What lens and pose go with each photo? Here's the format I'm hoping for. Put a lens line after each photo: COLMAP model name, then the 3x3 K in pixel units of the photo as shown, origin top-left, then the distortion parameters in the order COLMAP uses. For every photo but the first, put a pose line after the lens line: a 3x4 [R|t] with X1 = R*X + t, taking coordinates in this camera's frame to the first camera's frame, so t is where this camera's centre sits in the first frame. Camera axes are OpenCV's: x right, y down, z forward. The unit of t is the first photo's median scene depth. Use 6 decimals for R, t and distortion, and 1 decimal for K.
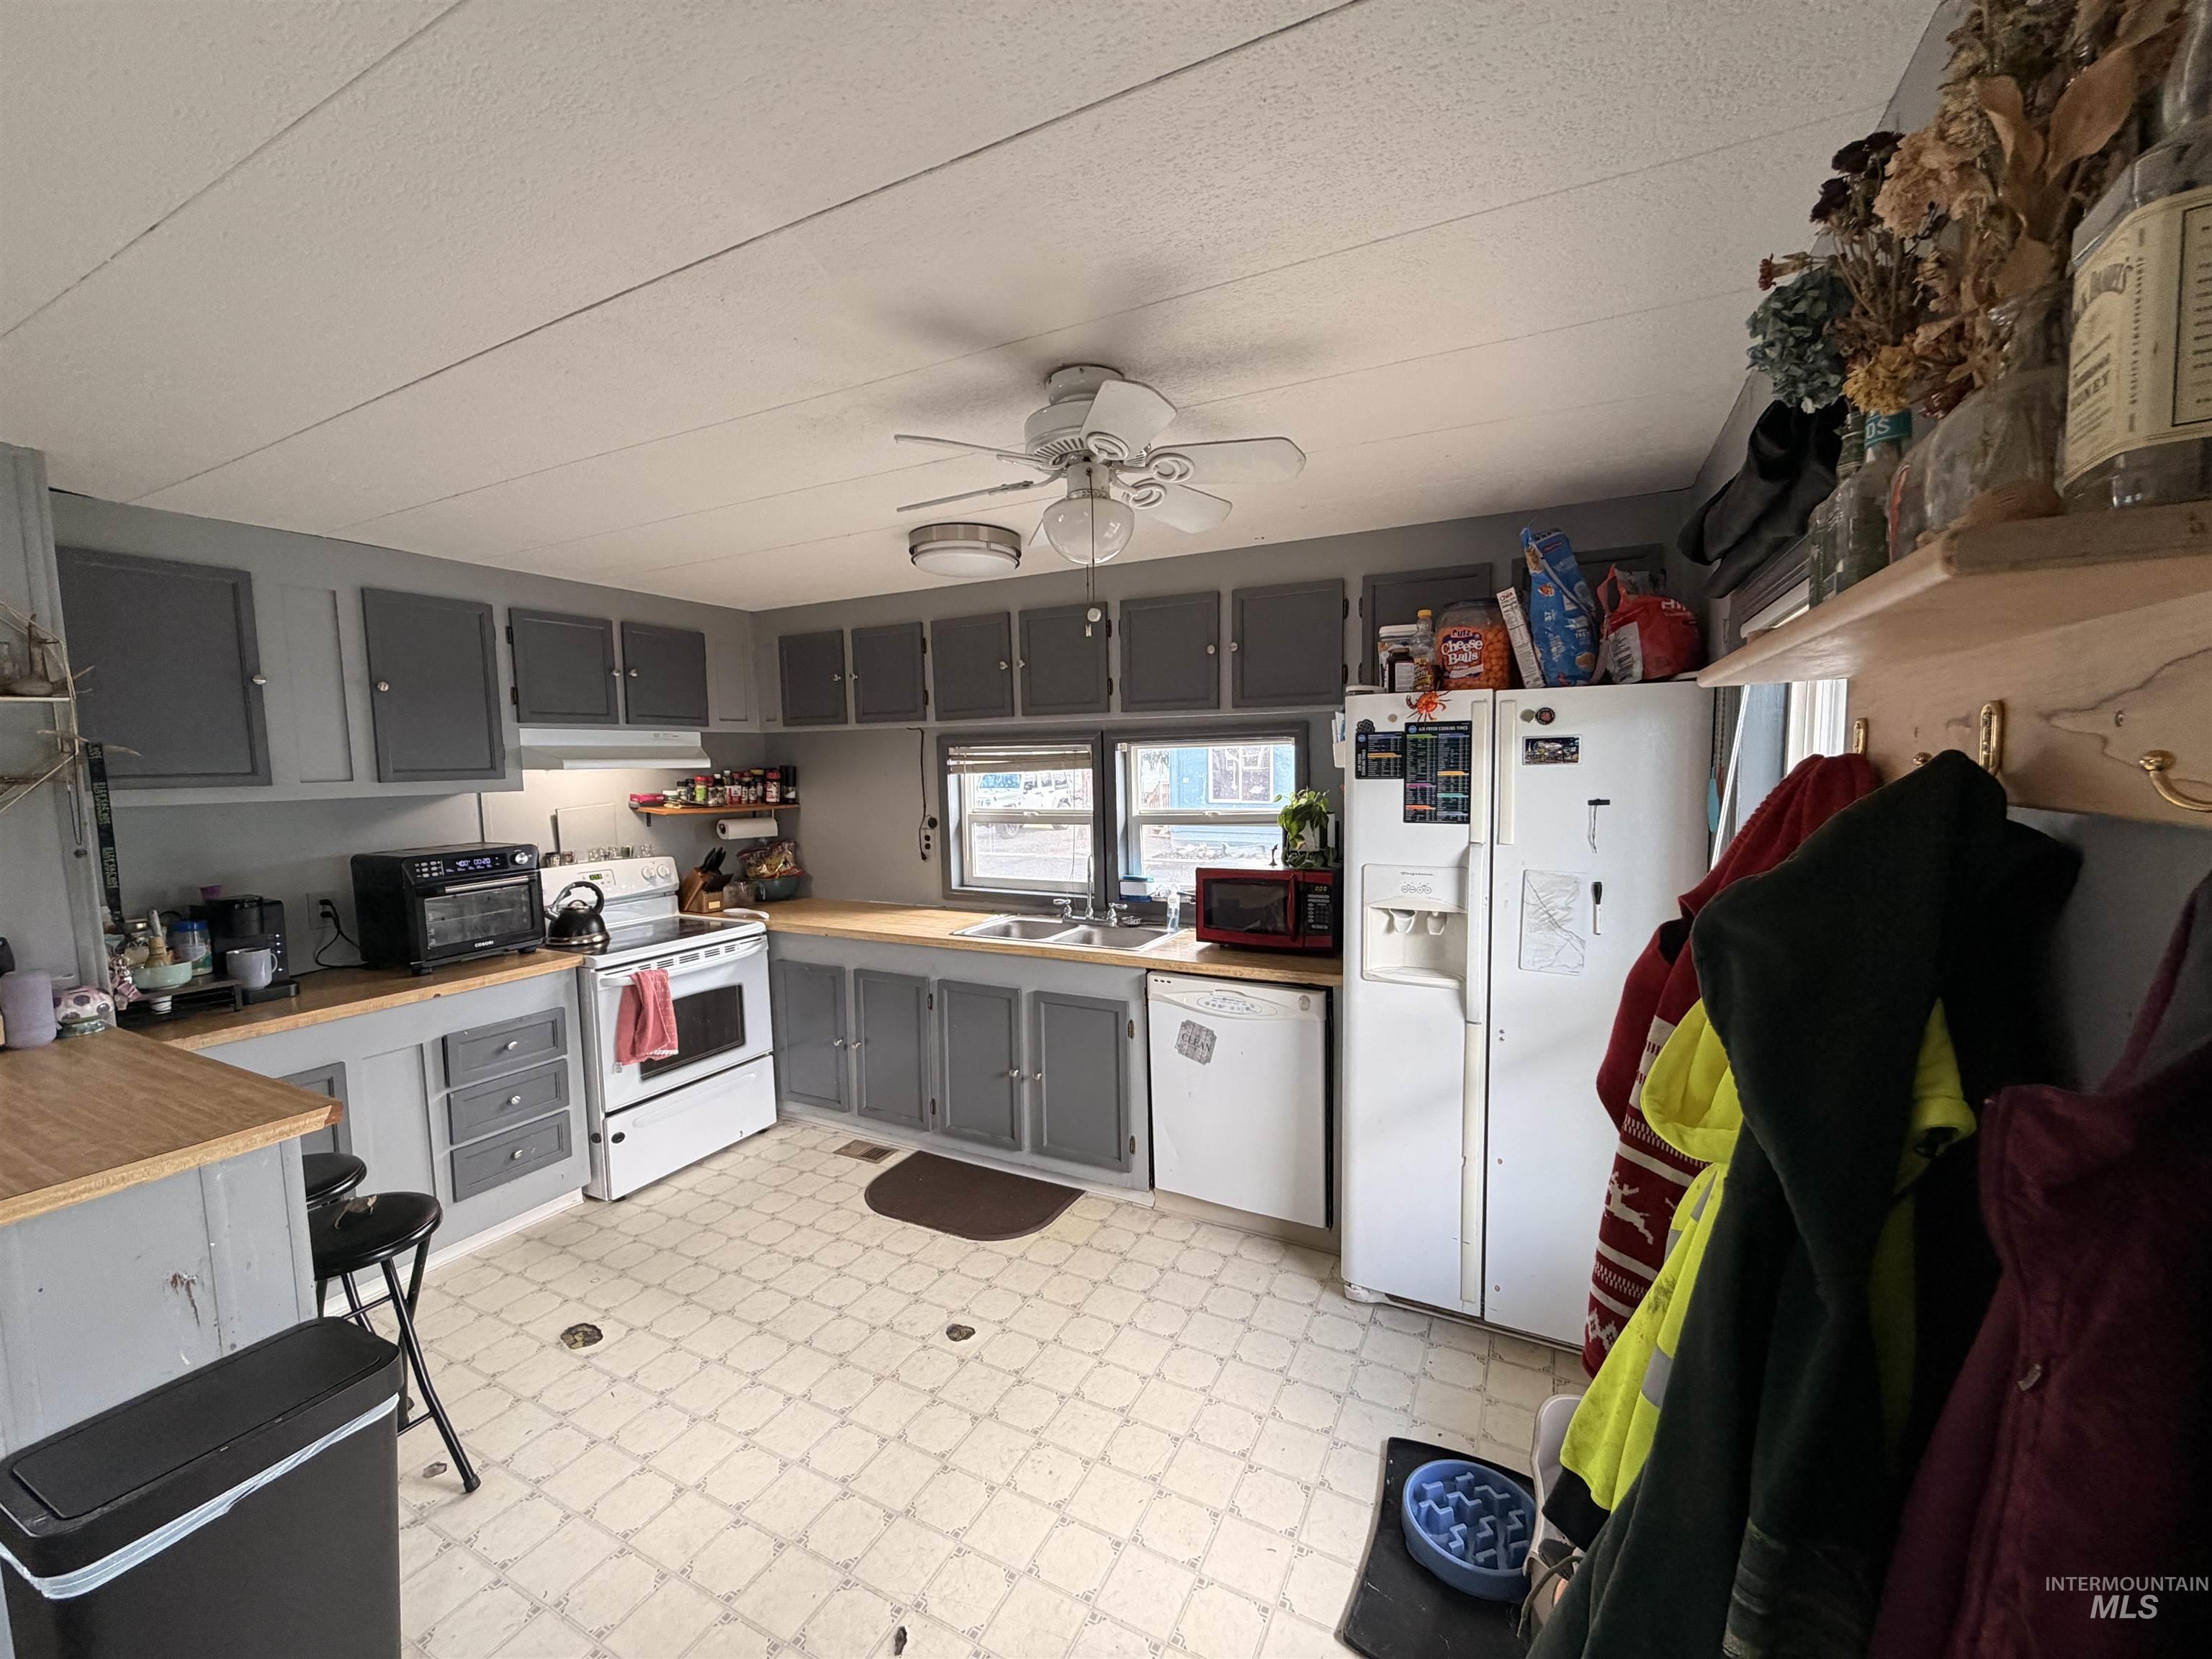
lens RADIAL K [[884.6, 0, 1101.0], [0, 884.6, 830.5], [0, 0, 1]] dist [0.002803, 0.000145]
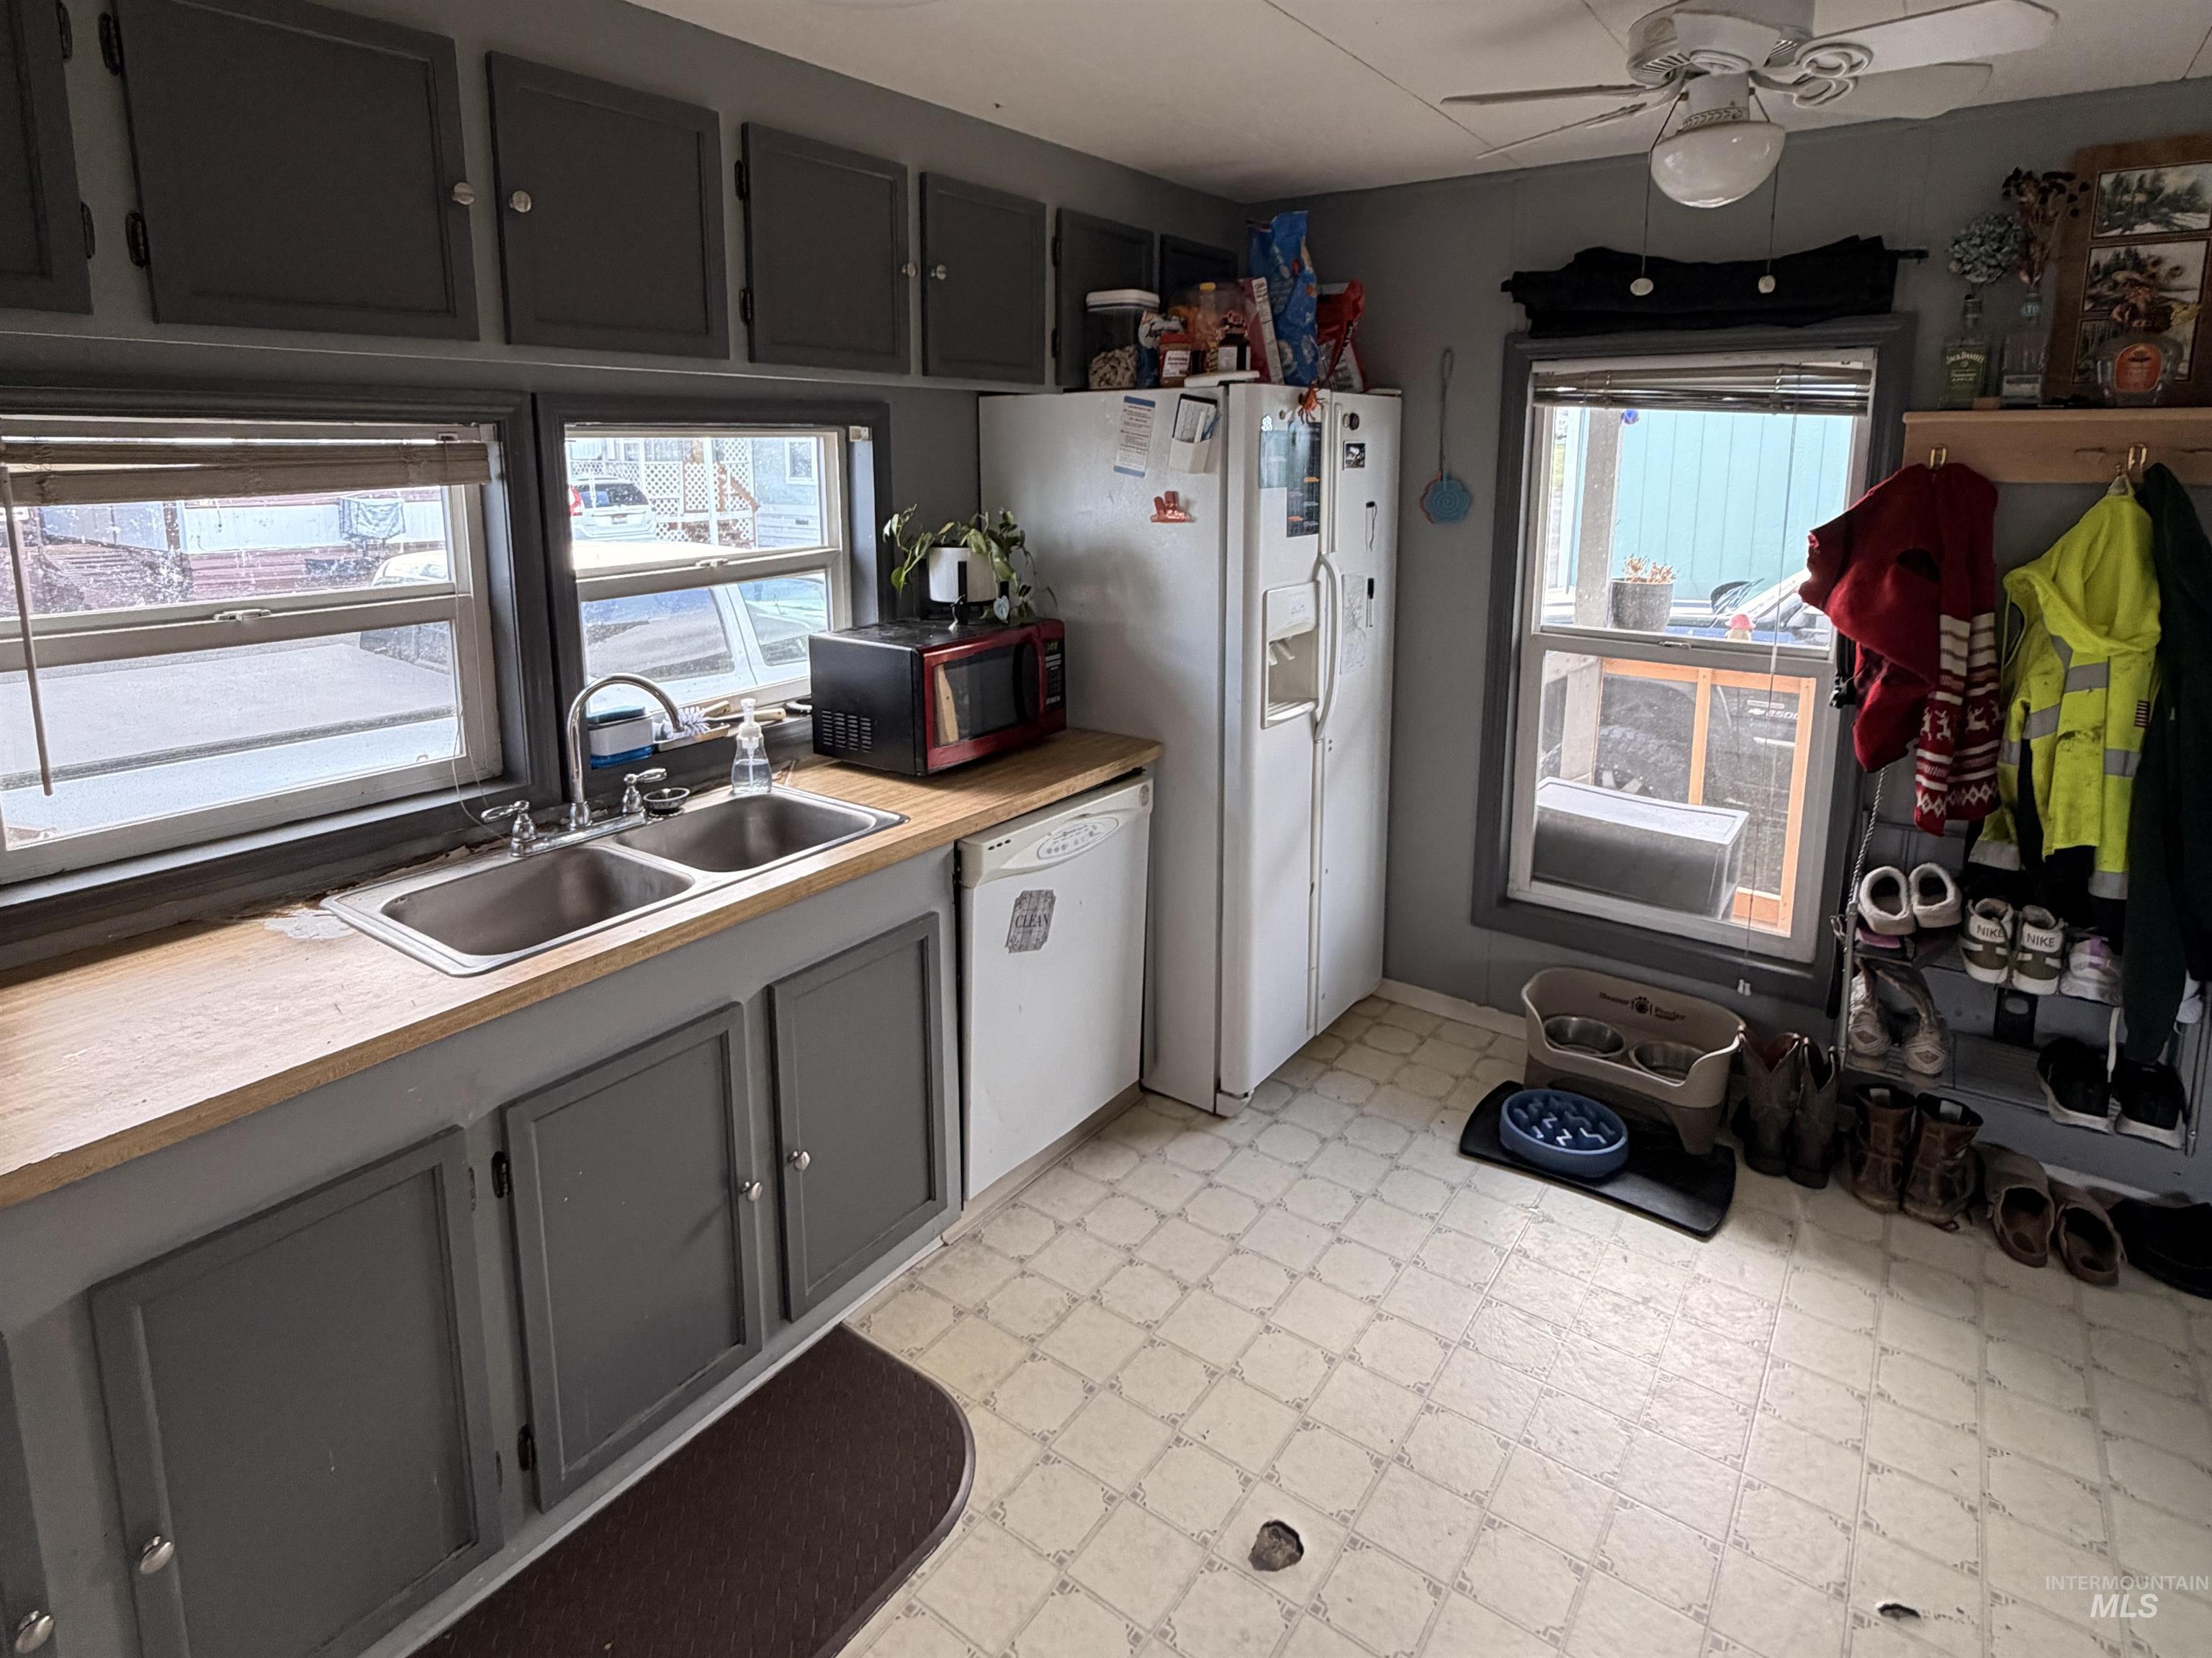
lens RADIAL K [[1178.2, 0, 1106.1], [0, 1178.2, 636.9], [0, 0, 1]] dist [0.004729, -0.001065]
pose [[0.148818, -0.140139, 0.978884, -0.782158], [0.078166, 0.988477, 0.129629, -0.071836], [-0.985770, 0.057224, 0.158057, 0.943831]]
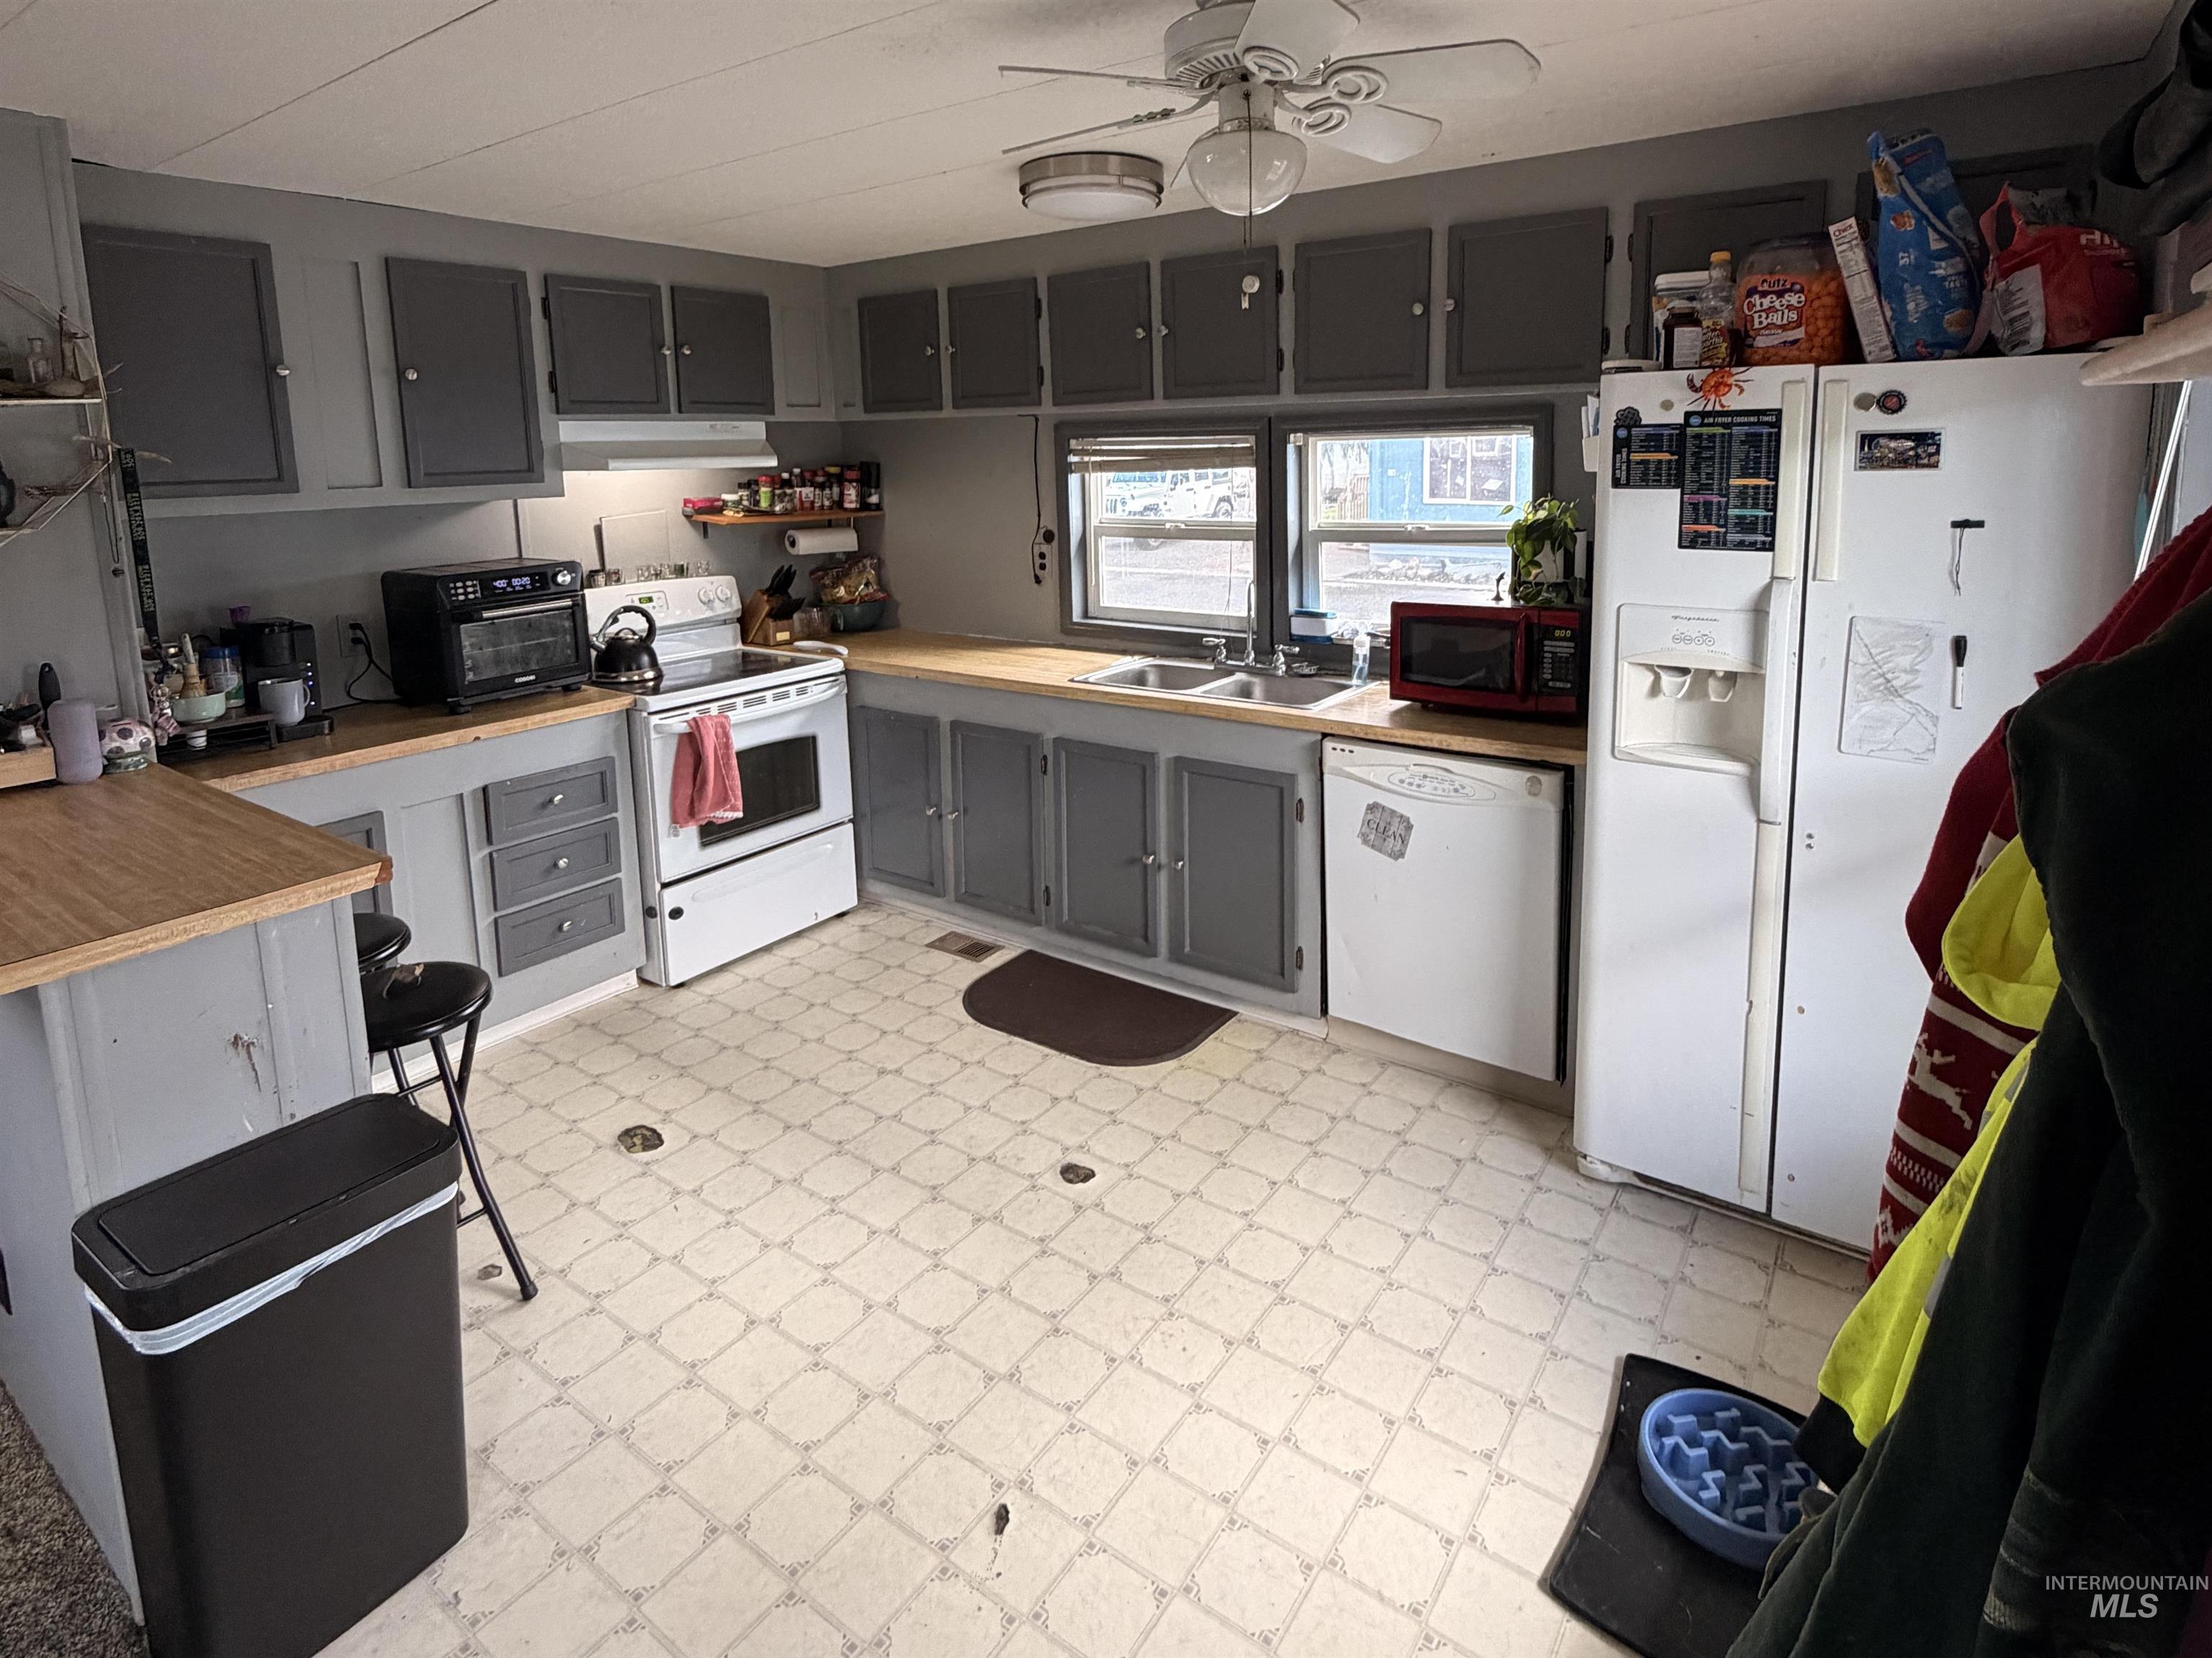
lens RADIAL K [[1178.2, 0, 1103.9], [0, 1178.2, 599.9], [0, 0, 1]] dist [0.004729, -0.001065]
pose [[0.989643, 0.015591, -0.142704, 0.011103], [-0.008068, 0.998554, 0.053148, -0.013640], [0.143327, -0.051446, 0.988337, -0.033835]]
